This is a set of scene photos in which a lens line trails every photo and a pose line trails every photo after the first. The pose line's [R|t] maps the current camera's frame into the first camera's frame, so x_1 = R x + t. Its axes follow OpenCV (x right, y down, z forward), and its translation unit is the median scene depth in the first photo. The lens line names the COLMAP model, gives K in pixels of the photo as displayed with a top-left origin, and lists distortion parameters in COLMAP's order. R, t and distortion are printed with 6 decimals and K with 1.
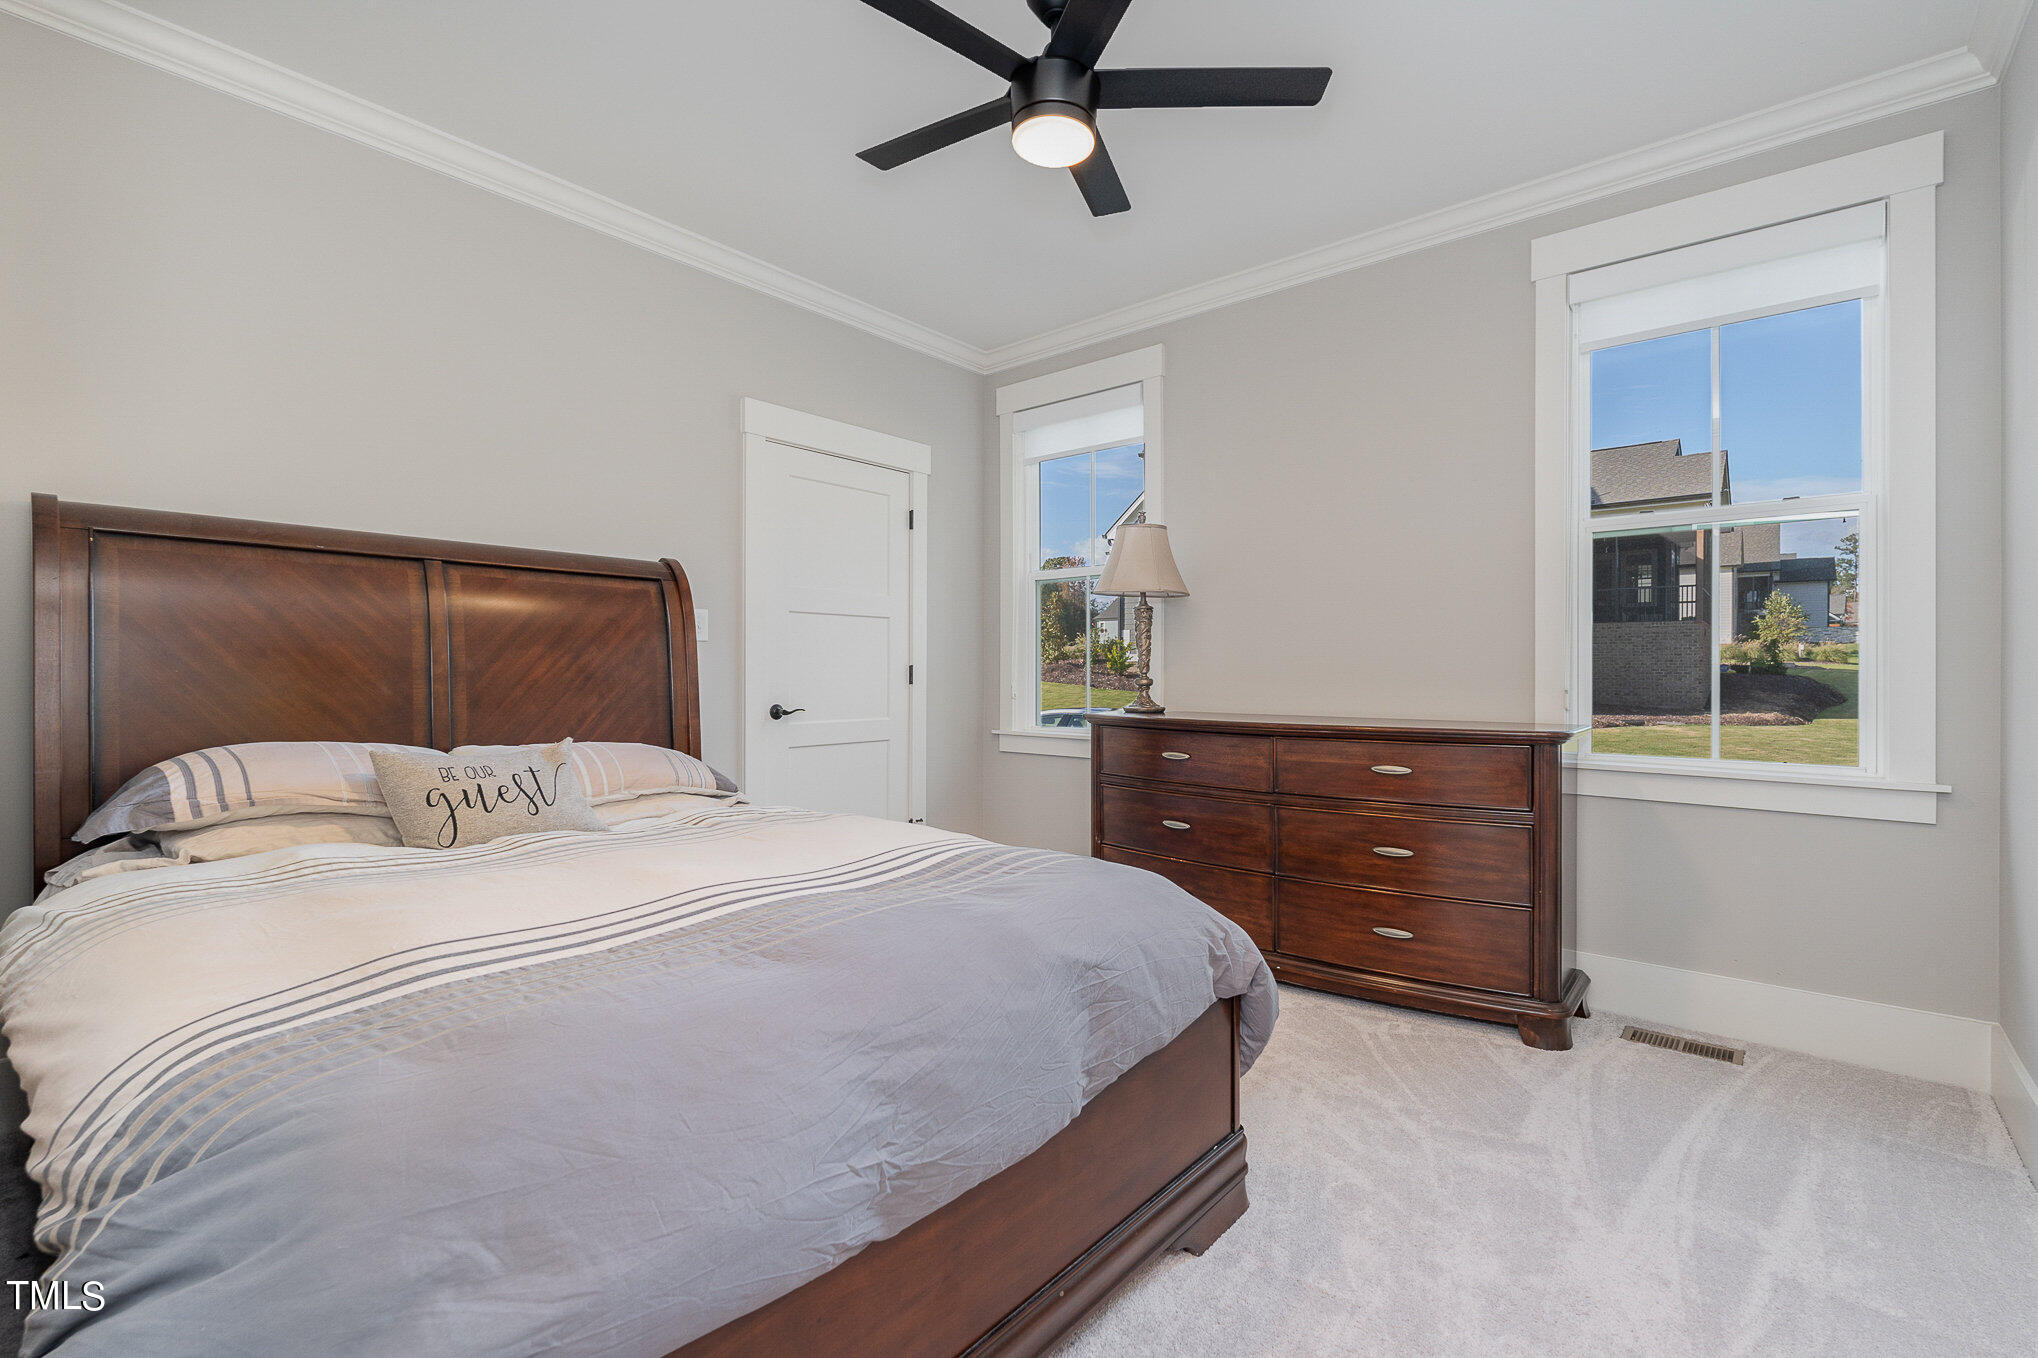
lens RADIAL K [[896.2, 0, 1022.1], [0, 896.2, 674.6], [0, 0, 1]] dist [0.002582, 0.000039]
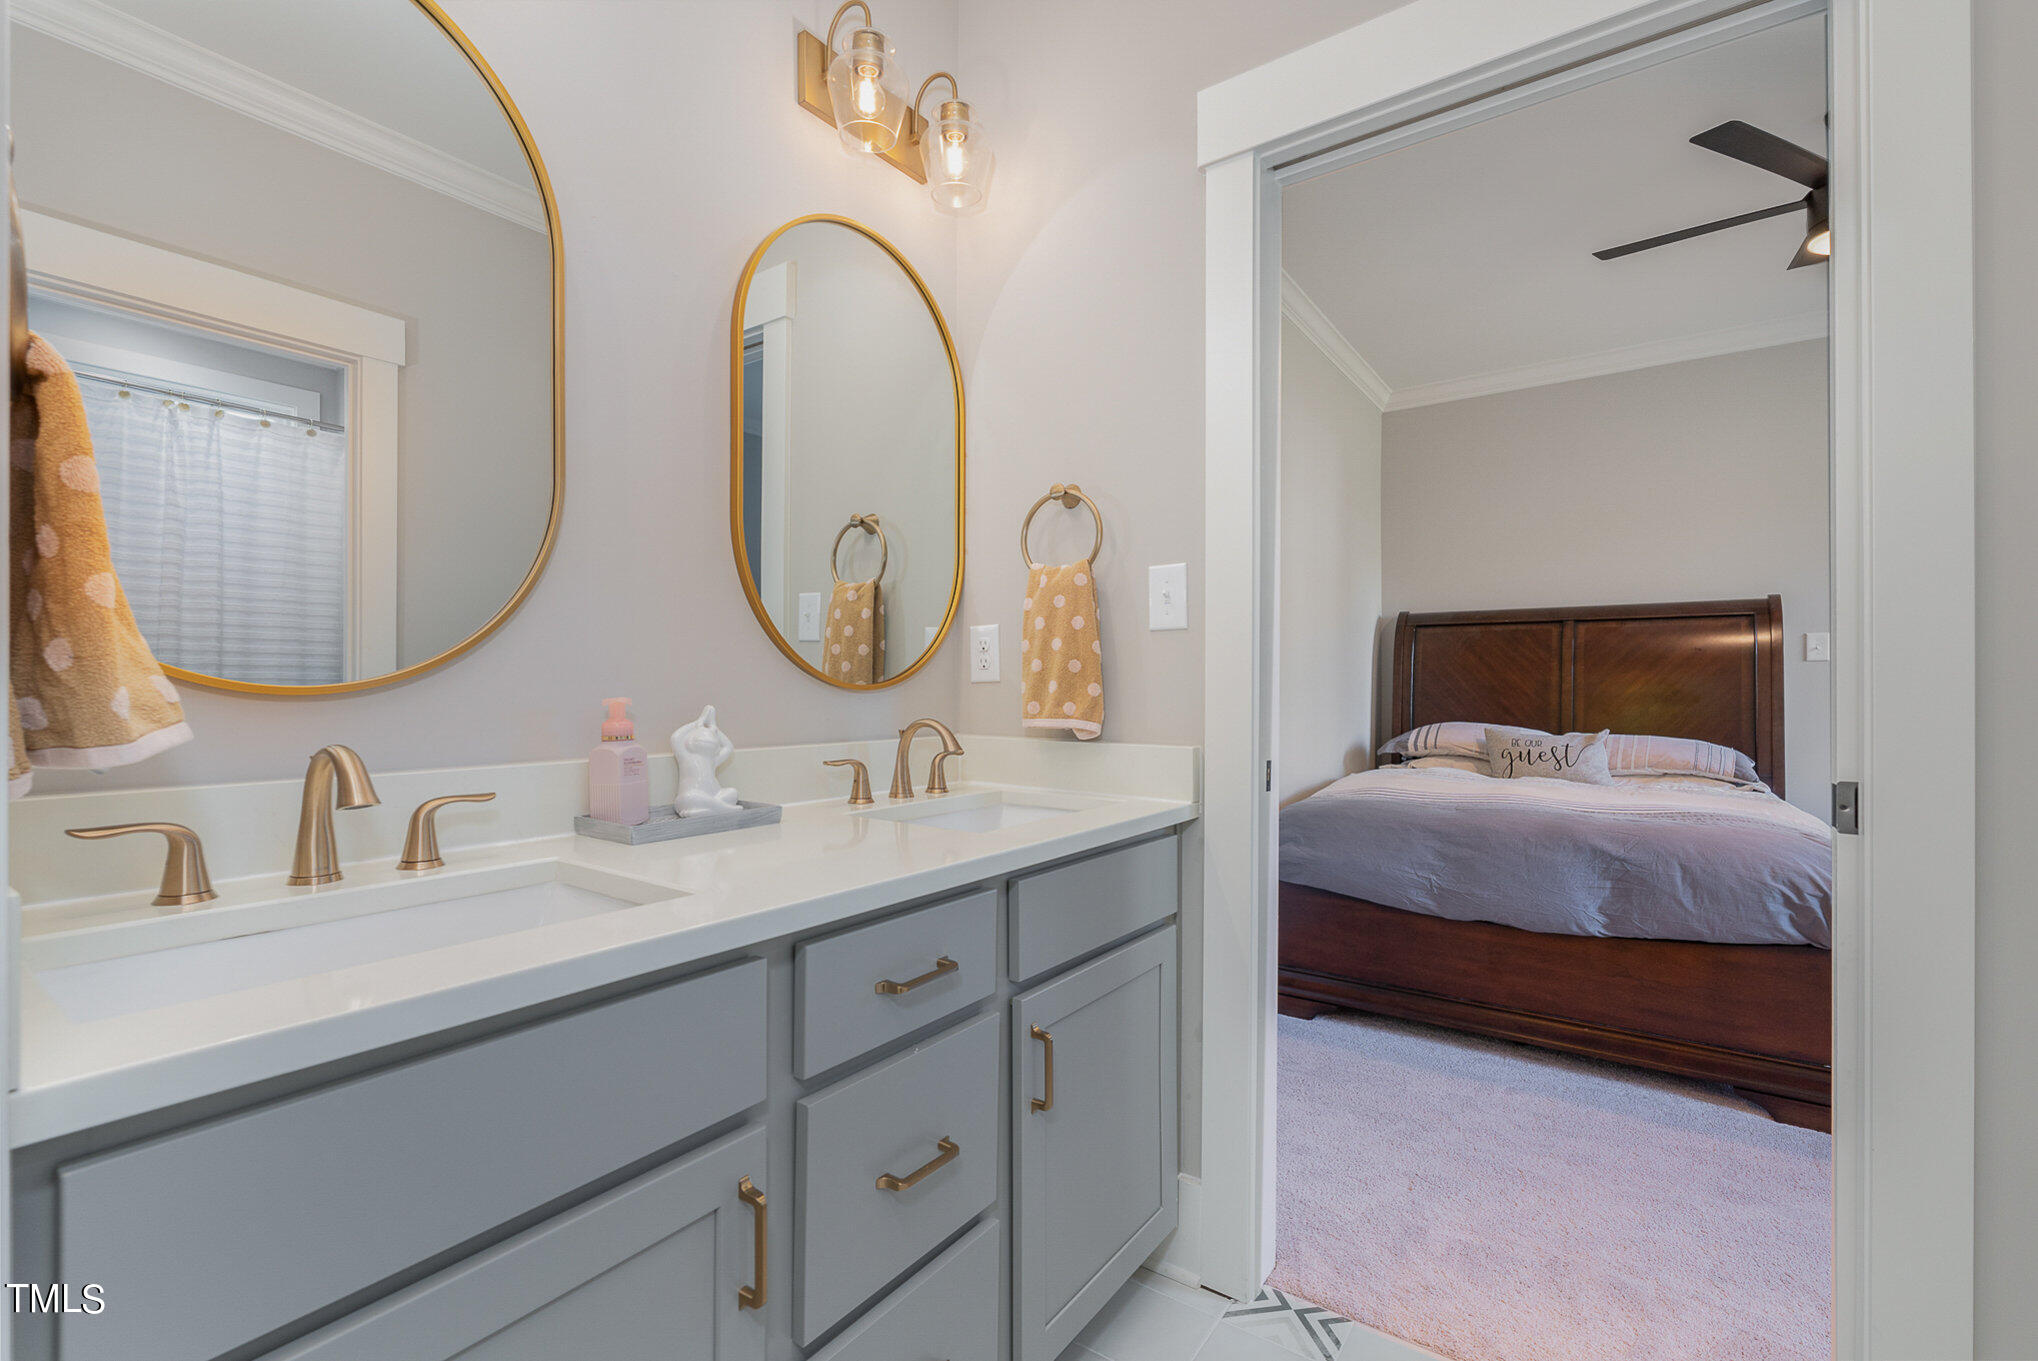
lens RADIAL K [[896.2, 0, 1028.9], [0, 896.2, 683.6], [0, 0, 1]] dist [0.002582, 0.000039]
pose [[0.096910, -0.006631, -0.995271, 1.170234], [-0.002835, 0.999972, -0.006938, 0.004009], [0.995289, 0.003494, 0.096888, -0.201250]]
